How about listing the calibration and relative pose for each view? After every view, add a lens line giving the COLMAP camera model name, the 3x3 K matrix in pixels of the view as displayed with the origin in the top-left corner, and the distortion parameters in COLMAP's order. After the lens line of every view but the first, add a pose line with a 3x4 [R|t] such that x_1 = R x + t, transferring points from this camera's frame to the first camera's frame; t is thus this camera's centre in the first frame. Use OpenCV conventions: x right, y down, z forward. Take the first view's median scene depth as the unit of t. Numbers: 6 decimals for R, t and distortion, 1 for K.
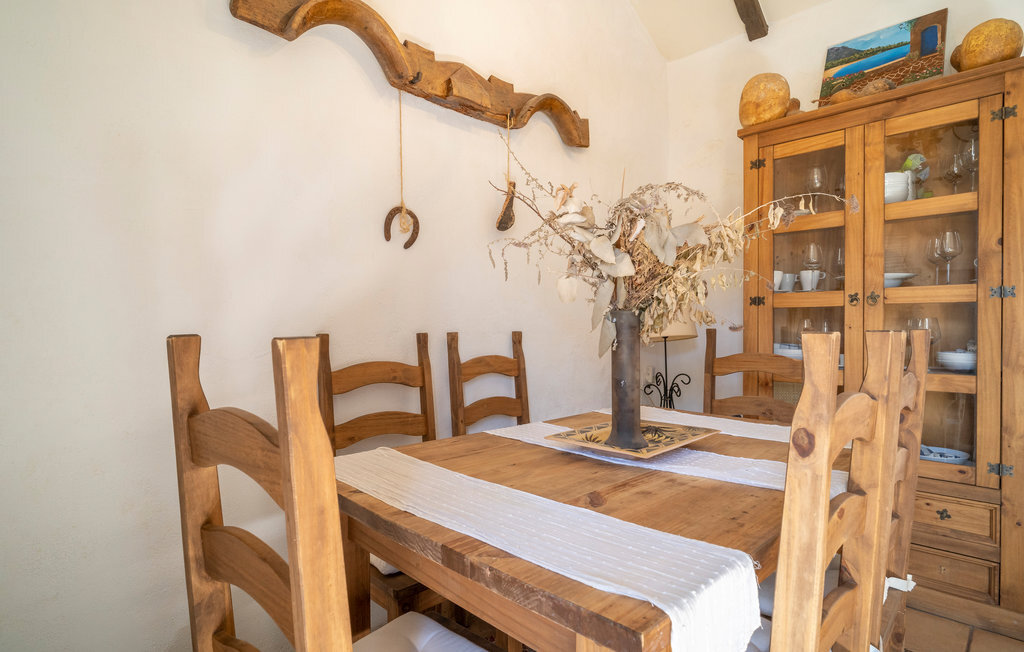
lens RADIAL K [[534.3, 0, 513.2], [0, 534.3, 314.9], [0, 0, 1]] dist [-0.005362, -0.000116]
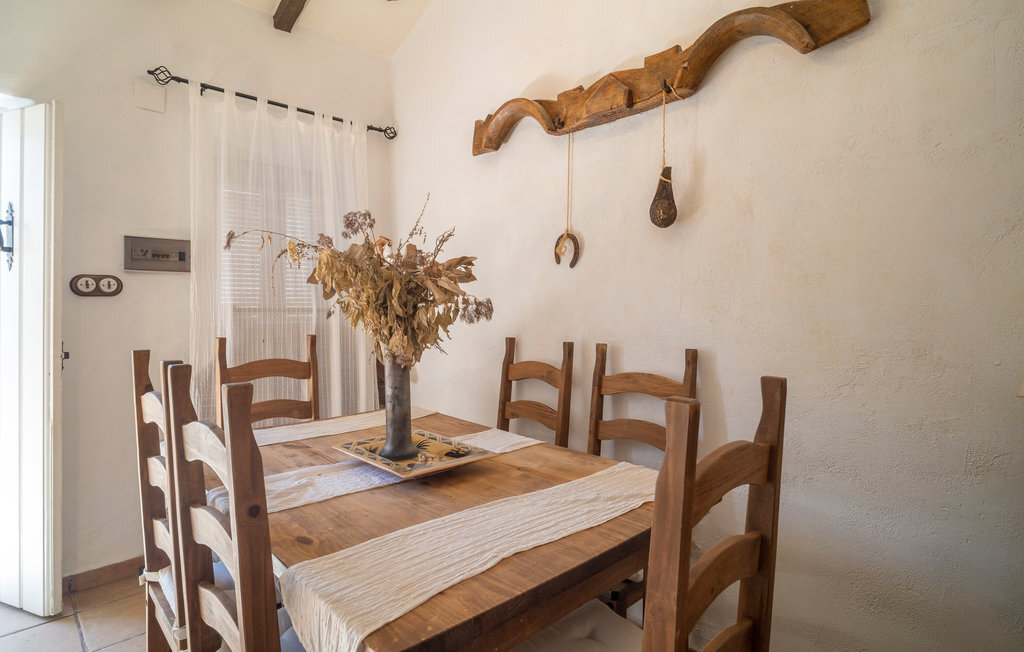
lens RADIAL K [[534.3, 0, 513.2], [0, 534.3, 314.9], [0, 0, 1]] dist [-0.005362, -0.000116]
pose [[-0.030321, -0.008361, -0.999505, 0.904176], [-0.013671, 0.999875, -0.007949, -0.011577], [0.999447, 0.013423, -0.030431, 0.864434]]
